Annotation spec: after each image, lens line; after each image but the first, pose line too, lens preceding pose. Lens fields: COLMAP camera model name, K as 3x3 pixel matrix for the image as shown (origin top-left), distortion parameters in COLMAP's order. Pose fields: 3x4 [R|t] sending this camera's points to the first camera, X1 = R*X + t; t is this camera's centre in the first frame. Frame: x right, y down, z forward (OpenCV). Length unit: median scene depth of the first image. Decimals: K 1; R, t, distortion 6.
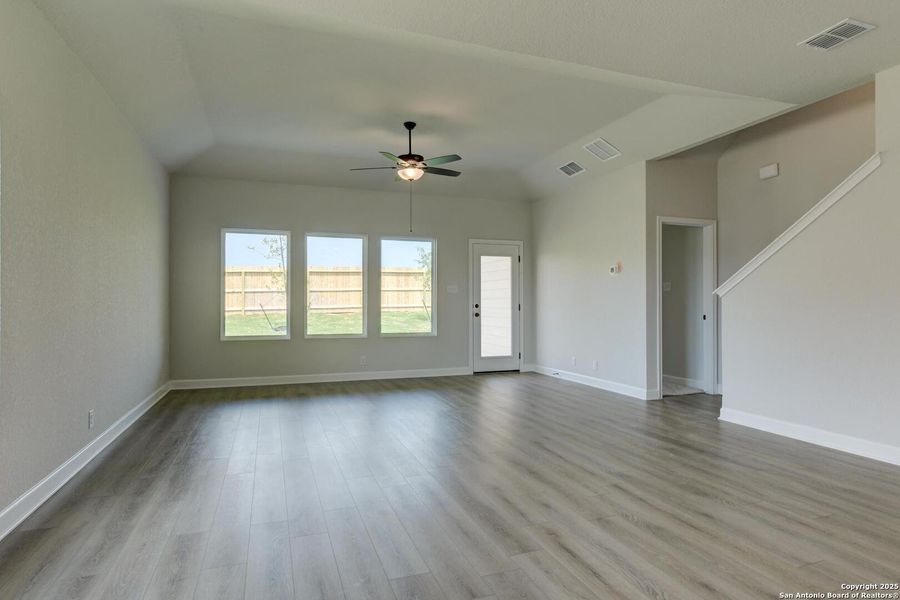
lens RADIAL K [[452.7, 0, 445.3], [0, 452.7, 300.3], [0, 0, 1]] dist [-0.004662, -0.000912]
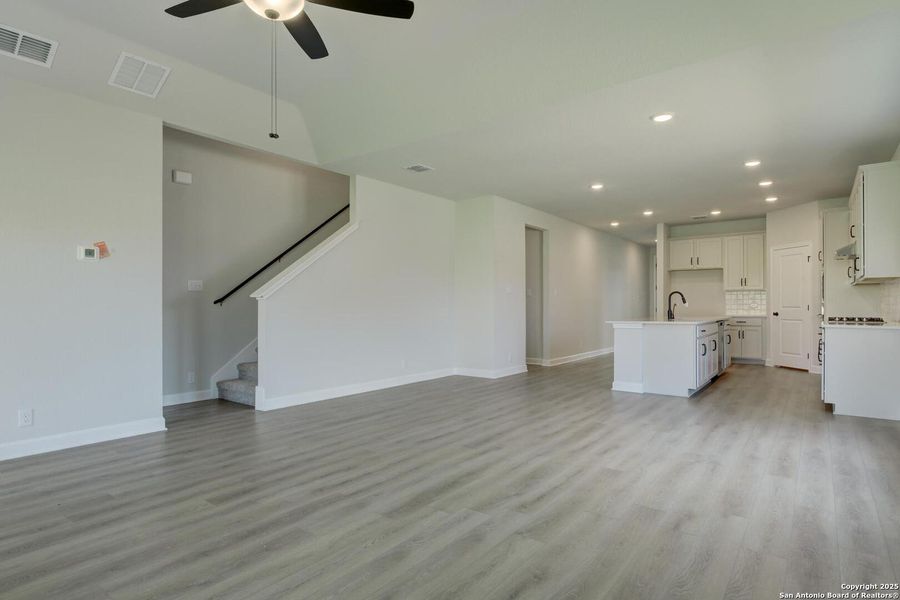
lens RADIAL K [[457.6, 0, 450.4], [0, 457.6, 306.0], [0, 0, 1]] dist [-0.004395, -0.000378]
pose [[-0.491774, 0.001000, 0.870722, -0.904527], [-0.003325, 0.999990, -0.003027, 0.014811], [-0.870716, -0.004383, -0.491766, 1.803765]]
